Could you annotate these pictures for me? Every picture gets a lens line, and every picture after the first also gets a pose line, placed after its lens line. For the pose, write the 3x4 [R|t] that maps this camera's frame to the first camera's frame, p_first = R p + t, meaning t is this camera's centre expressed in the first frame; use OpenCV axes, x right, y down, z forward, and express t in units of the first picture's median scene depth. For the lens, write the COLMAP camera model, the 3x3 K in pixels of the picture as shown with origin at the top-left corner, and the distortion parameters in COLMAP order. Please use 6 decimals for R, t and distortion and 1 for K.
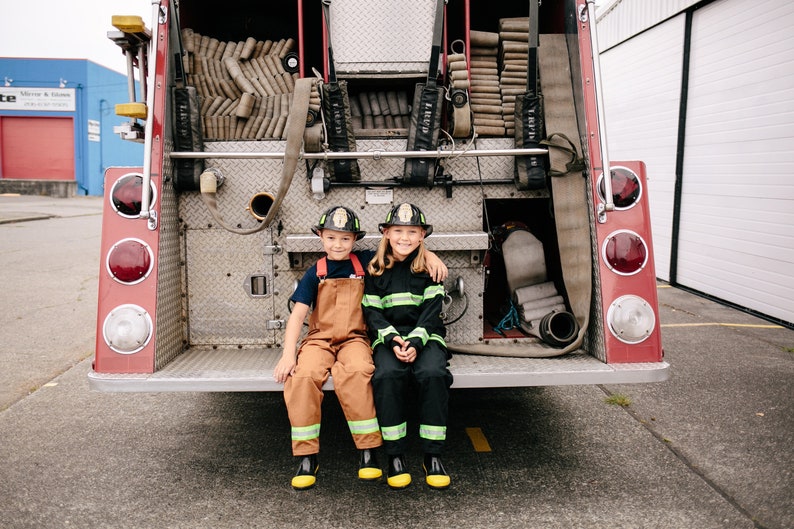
lens RADIAL K [[793.7, 0, 397.0], [0, 793.7, 264.5], [0, 0, 1]] dist [-0.077579, 0.025288]
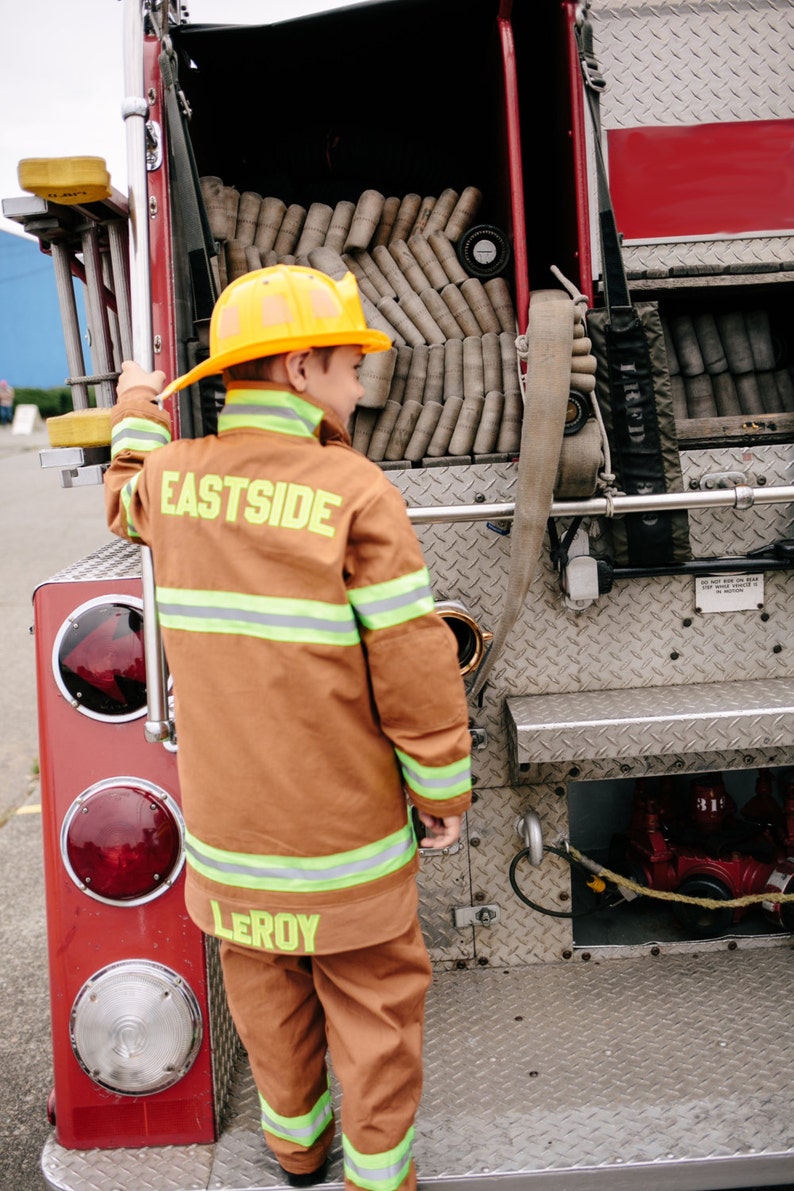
lens RADIAL K [[1190.6, 0, 397.7], [0, 1190.6, 623.4], [0, 0, 1]] dist [-0.077579, 0.025288]
pose [[0.998130, -0.048244, -0.037525, -0.164731], [0.051970, 0.993044, 0.105657, -0.141216], [0.032166, -0.107409, 0.993694, 0.412732]]
